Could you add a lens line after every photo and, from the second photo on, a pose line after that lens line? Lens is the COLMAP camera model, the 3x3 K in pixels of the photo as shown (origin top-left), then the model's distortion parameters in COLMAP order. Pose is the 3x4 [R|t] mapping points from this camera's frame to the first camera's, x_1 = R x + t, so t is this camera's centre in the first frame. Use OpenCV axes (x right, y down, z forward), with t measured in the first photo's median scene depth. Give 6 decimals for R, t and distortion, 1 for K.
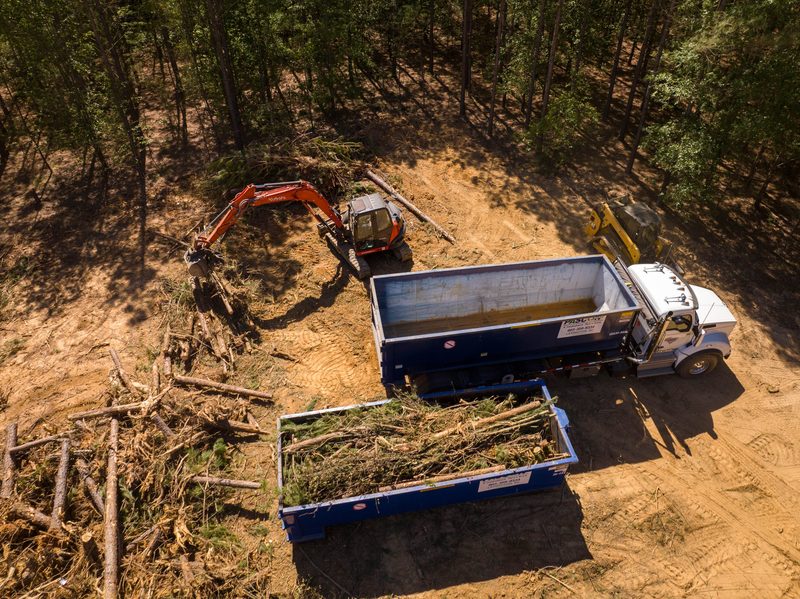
lens RADIAL K [[564.5, 0, 400.0], [0, 564.5, 299.5], [0, 0, 1]] dist [-0.054906, 0.031985]
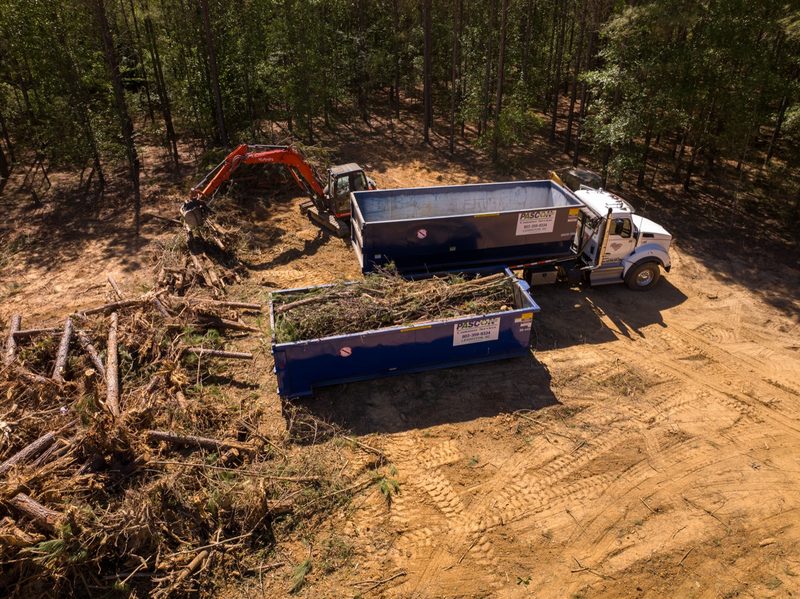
lens RADIAL K [[564.5, 0, 400.0], [0, 564.5, 299.5], [0, 0, 1]] dist [-0.054906, 0.031985]
pose [[0.998358, -0.024999, 0.051540, -0.015782], [0.034860, 0.979101, -0.200366, 0.386455], [-0.045454, 0.201833, 0.978365, -0.074779]]
